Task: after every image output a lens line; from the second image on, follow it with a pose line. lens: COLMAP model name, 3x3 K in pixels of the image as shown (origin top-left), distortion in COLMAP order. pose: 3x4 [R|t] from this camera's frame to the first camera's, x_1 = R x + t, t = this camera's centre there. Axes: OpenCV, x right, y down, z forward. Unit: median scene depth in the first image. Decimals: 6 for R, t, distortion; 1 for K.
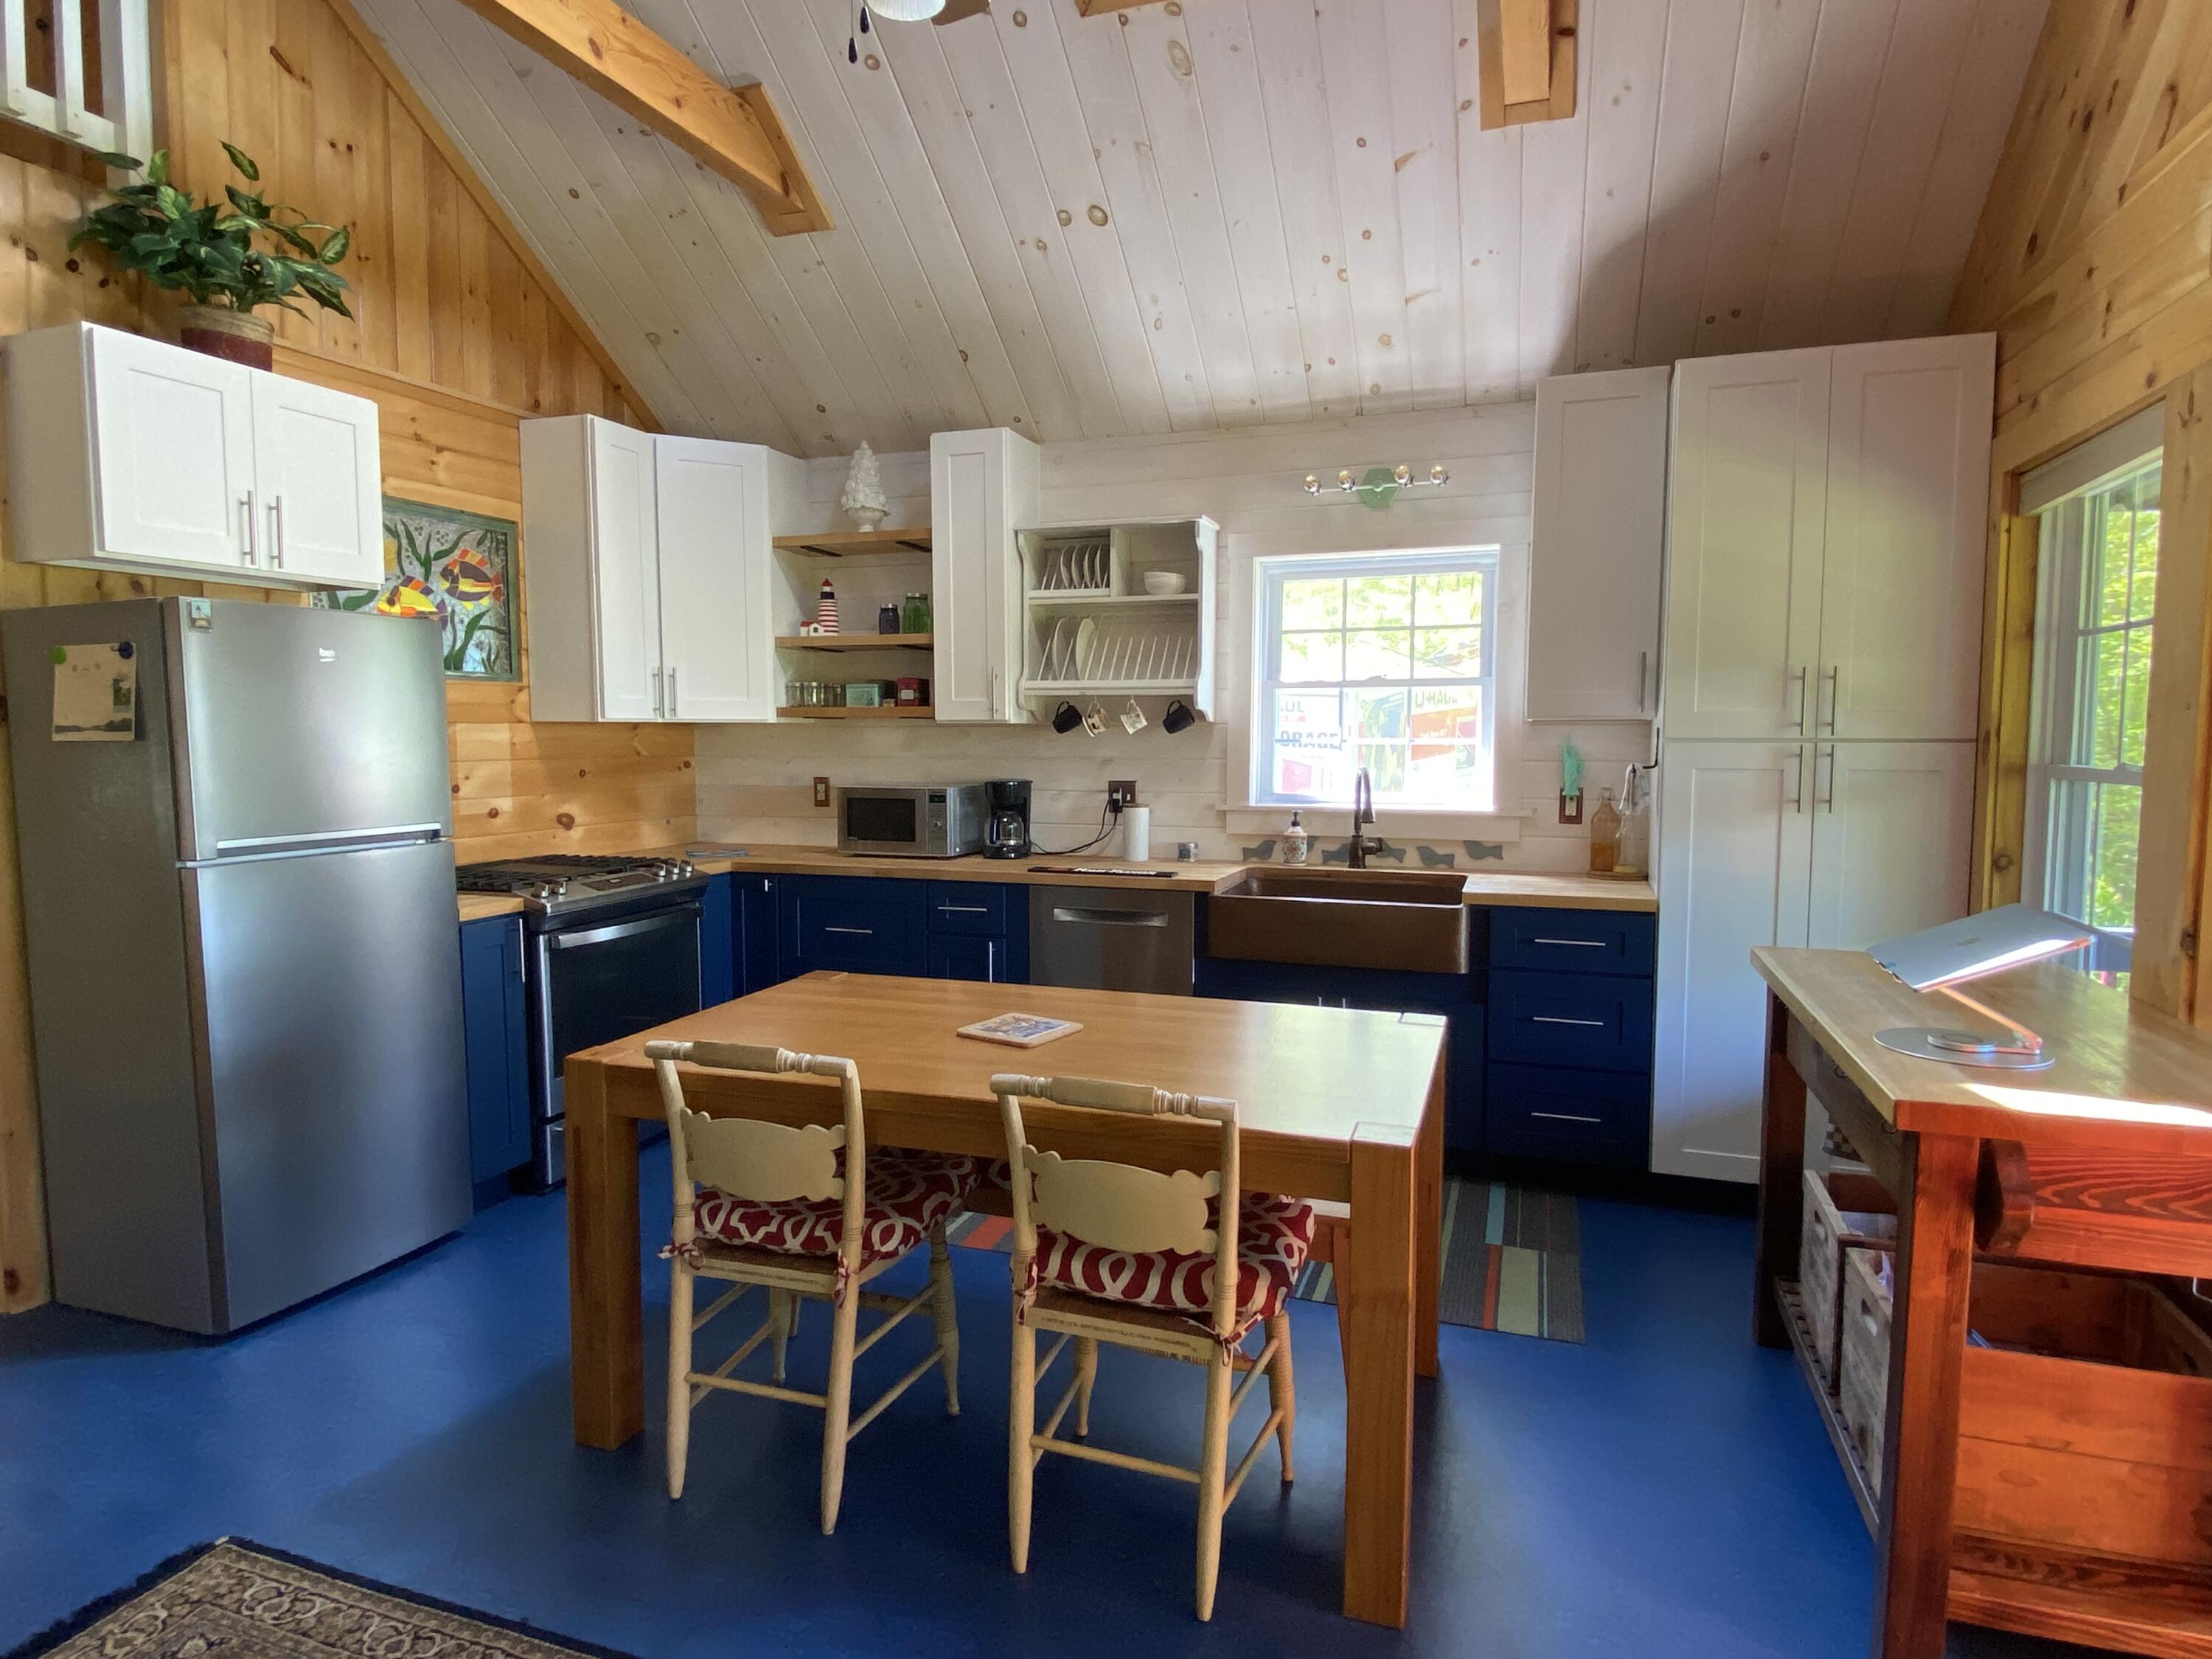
lens RADIAL K [[1235.1, 0, 1106.0], [0, 1235.1, 829.5], [0, 0, 1]] dist [0.055513, -0.032667]
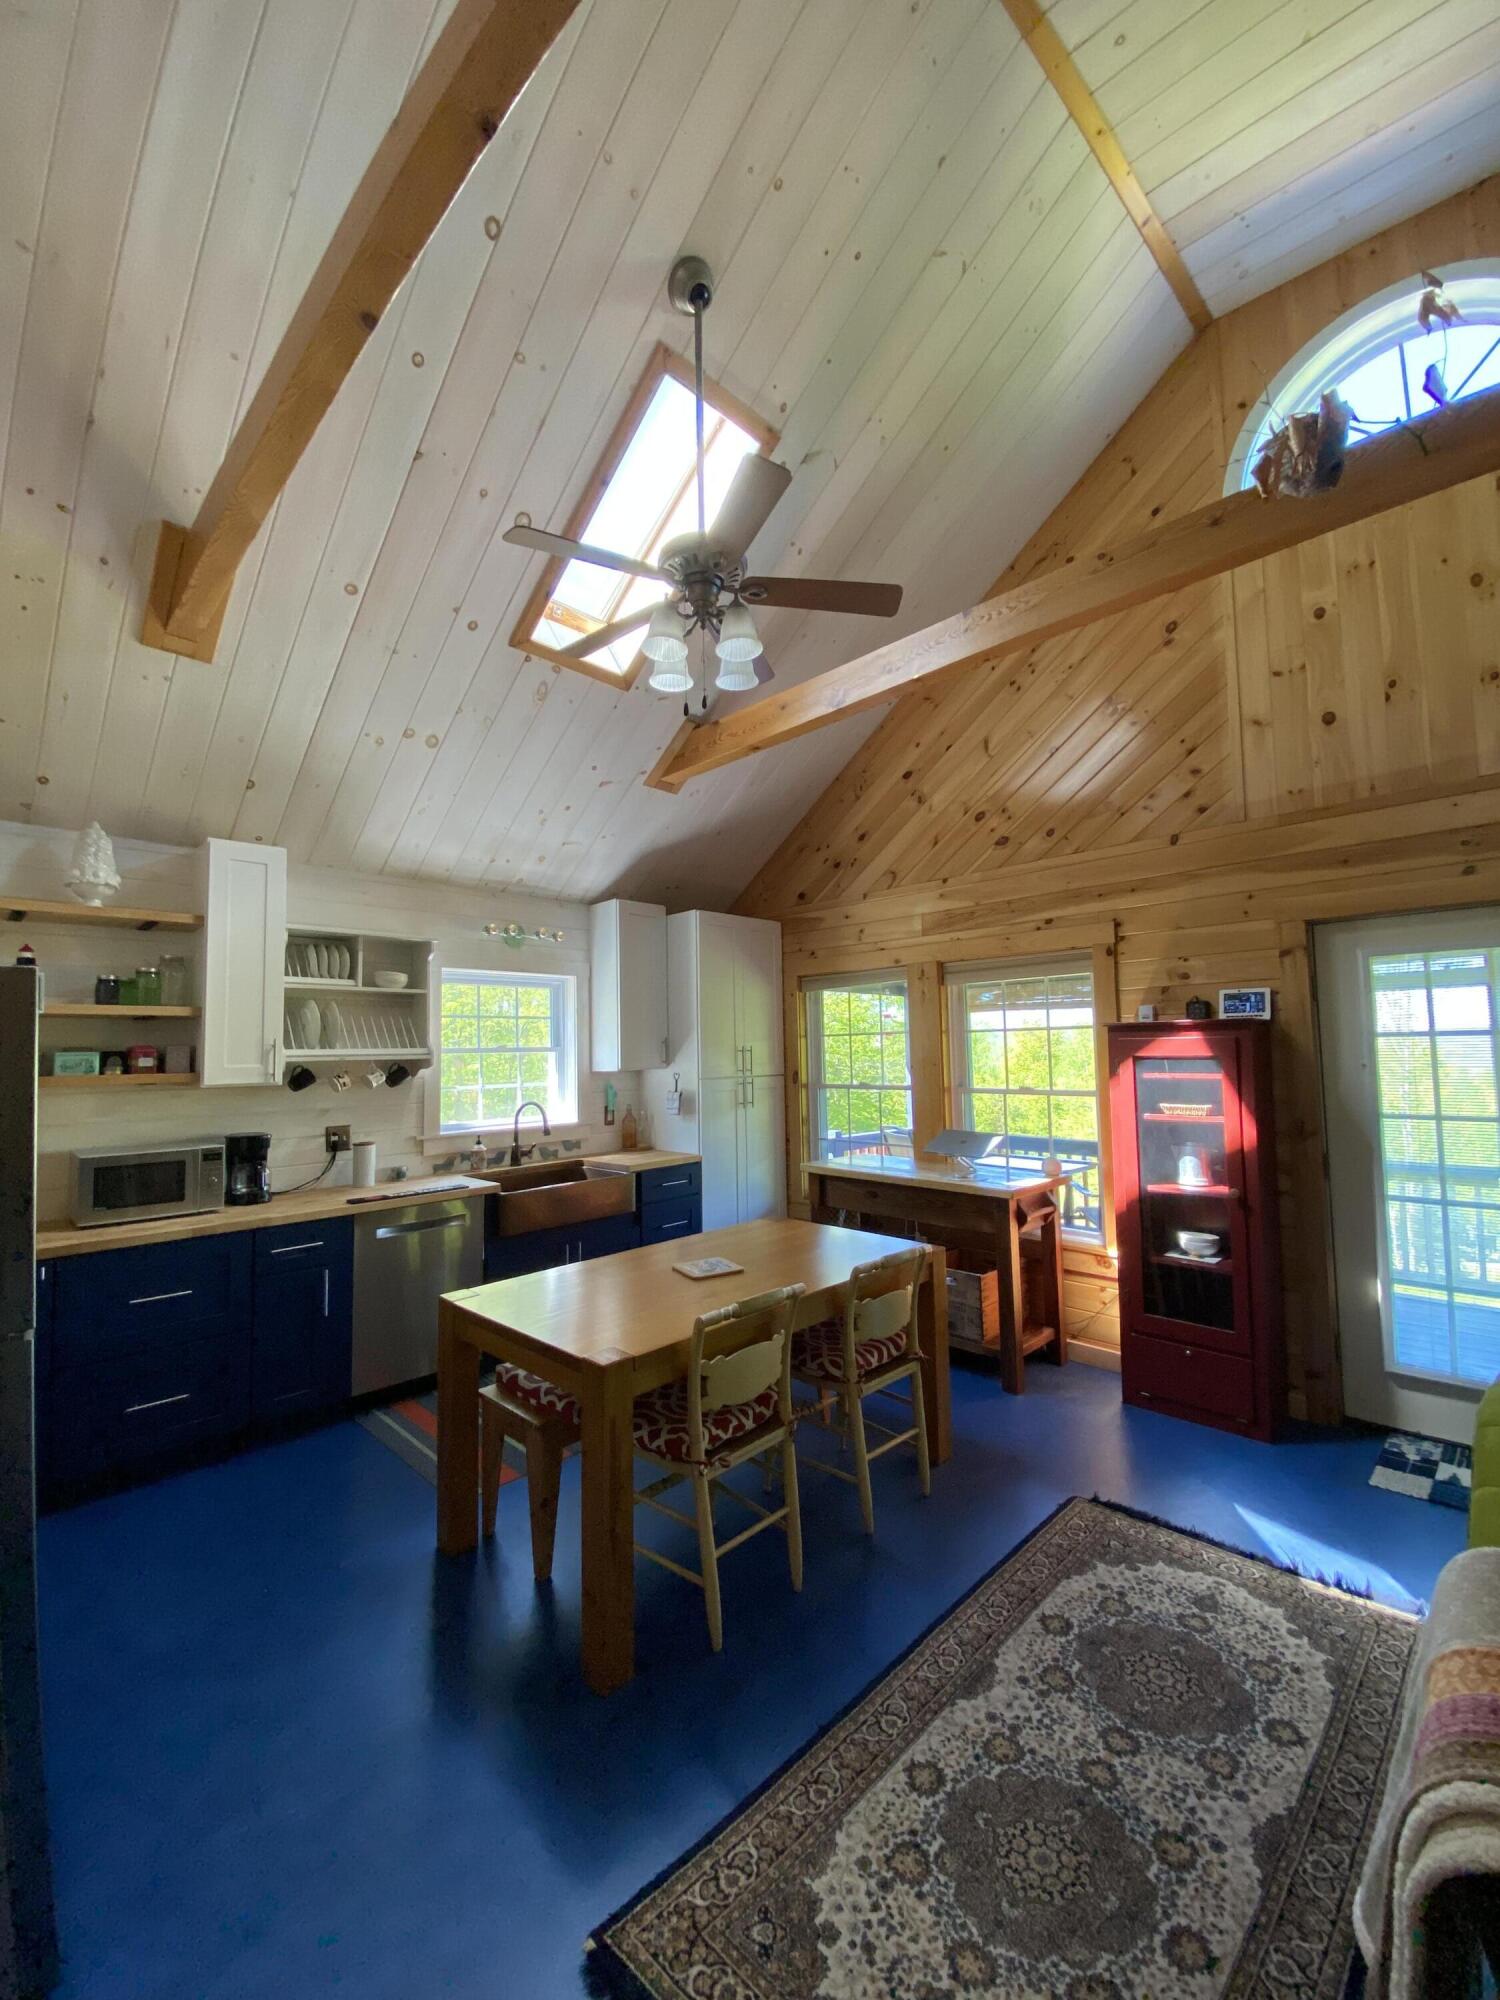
lens RADIAL K [[808.4, 0, 750.0], [0, 808.4, 1000.0], [0, 0, 1]] dist [0.015417, -0.018478]
pose [[0.426154, 0.050605, 0.903234, -0.624211], [0.092721, 0.990733, -0.099254, -0.049646], [-0.899886, 0.126046, 0.417513, 0.262998]]
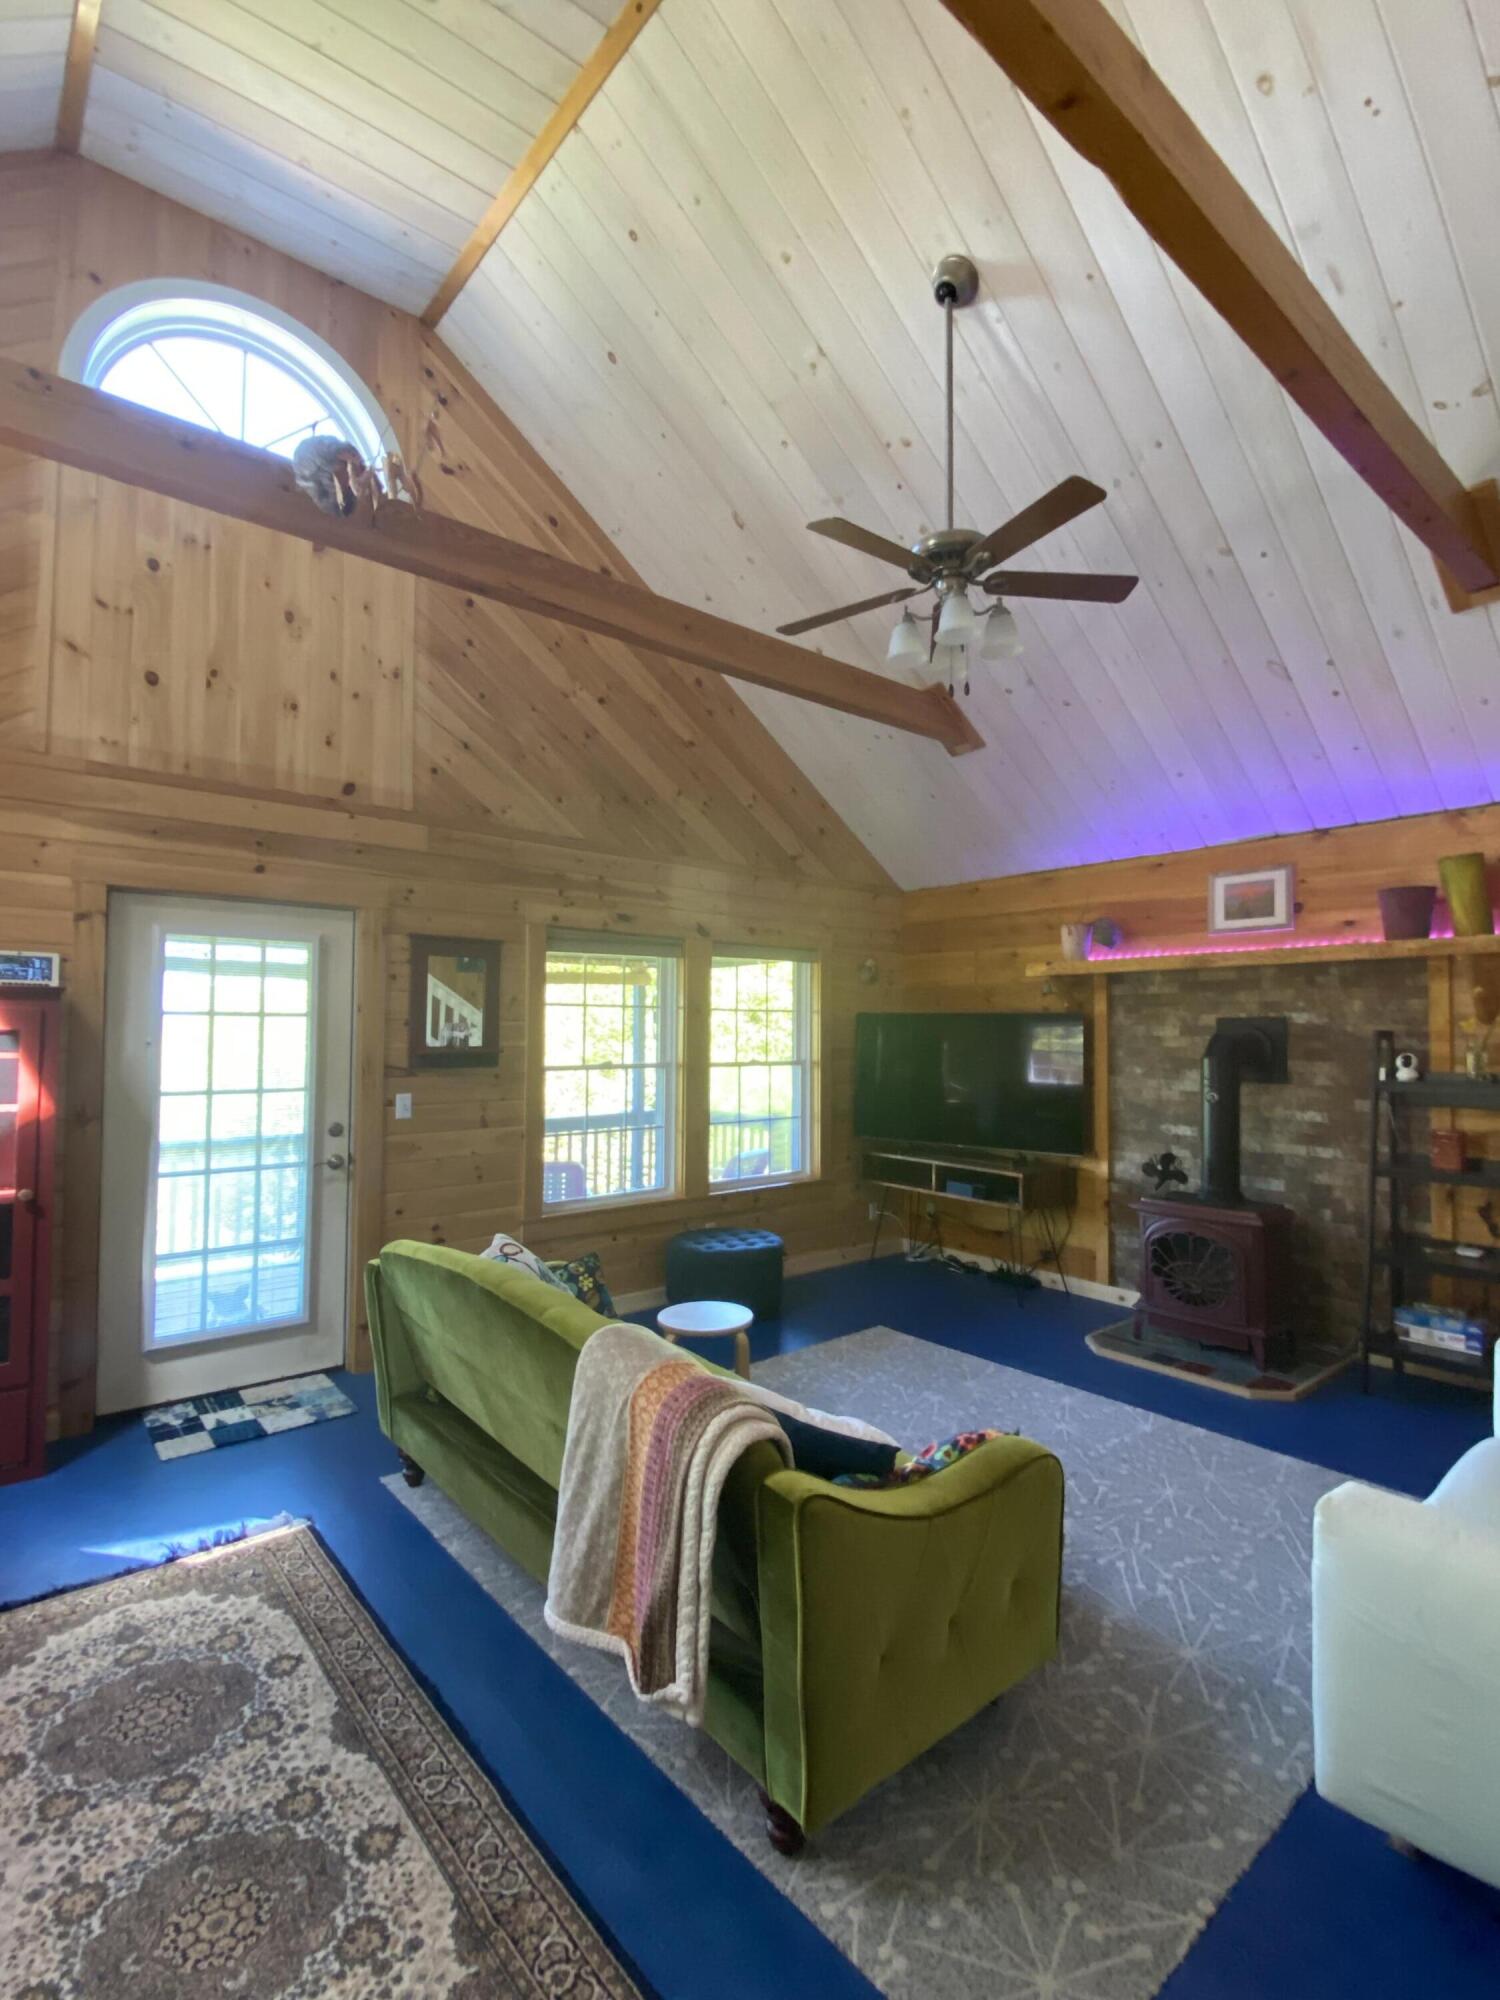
lens RADIAL K [[931.6, 0, 750.0], [0, 931.6, 1000.0], [0, 0, 1]] dist [0.012853, -0.018804]
pose [[-0.864515, 0.010963, 0.502487, -0.595053], [0.034094, 0.998738, 0.036869, -0.062908], [-0.501448, 0.049006, -0.863799, 0.522699]]
